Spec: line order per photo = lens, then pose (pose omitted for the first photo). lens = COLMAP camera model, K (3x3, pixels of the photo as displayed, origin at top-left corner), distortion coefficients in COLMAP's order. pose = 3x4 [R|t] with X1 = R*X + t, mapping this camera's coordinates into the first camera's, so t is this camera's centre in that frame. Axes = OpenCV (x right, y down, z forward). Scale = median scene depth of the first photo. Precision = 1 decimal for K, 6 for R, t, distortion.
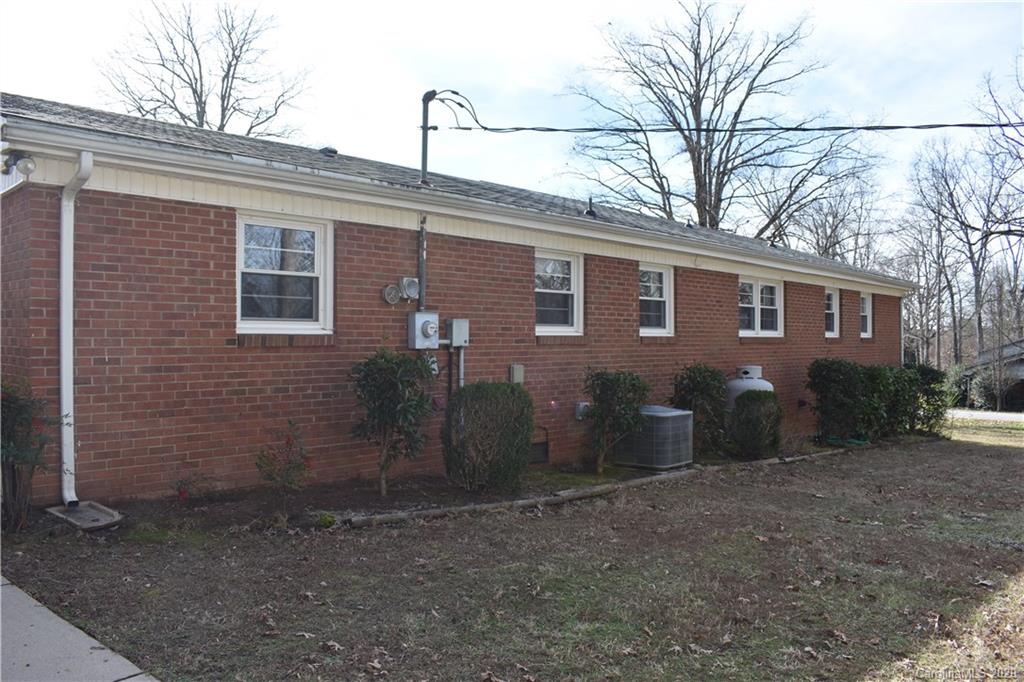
lens RADIAL K [[806.4, 0, 512.0], [0, 806.4, 341.0], [0, 0, 1]] dist [-0.093242, 0.012758]
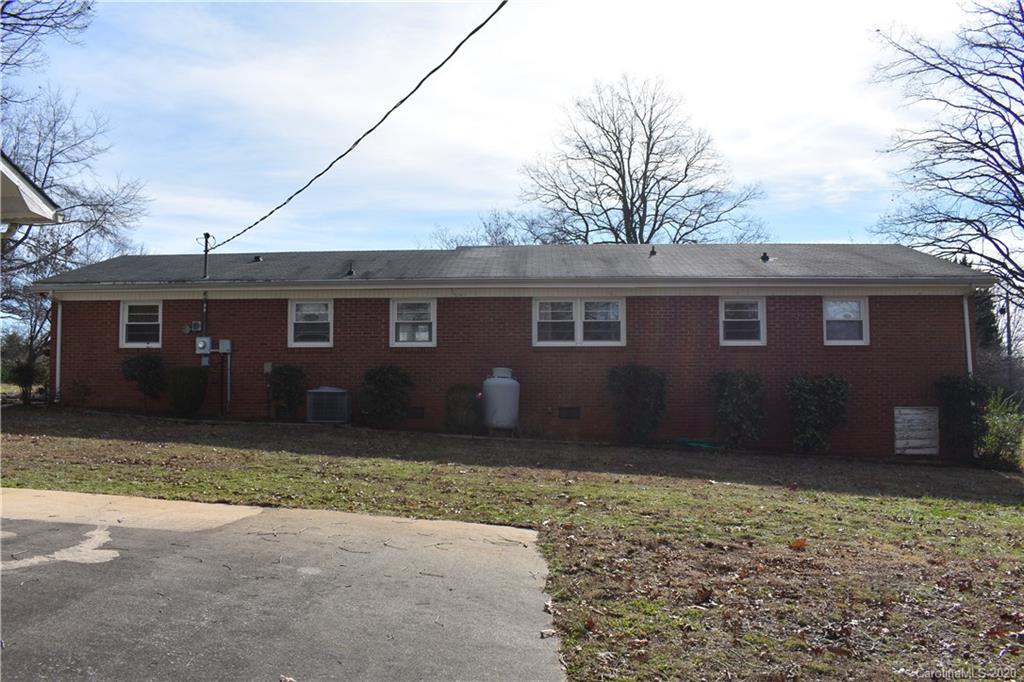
lens RADIAL K [[806.4, 0, 512.0], [0, 806.4, 341.0], [0, 0, 1]] dist [-0.093242, 0.012758]
pose [[0.628211, -0.028917, -0.777505, 1.960829], [0.001293, 0.999346, -0.036123, 0.049905], [0.778042, 0.021688, 0.627838, 0.298647]]
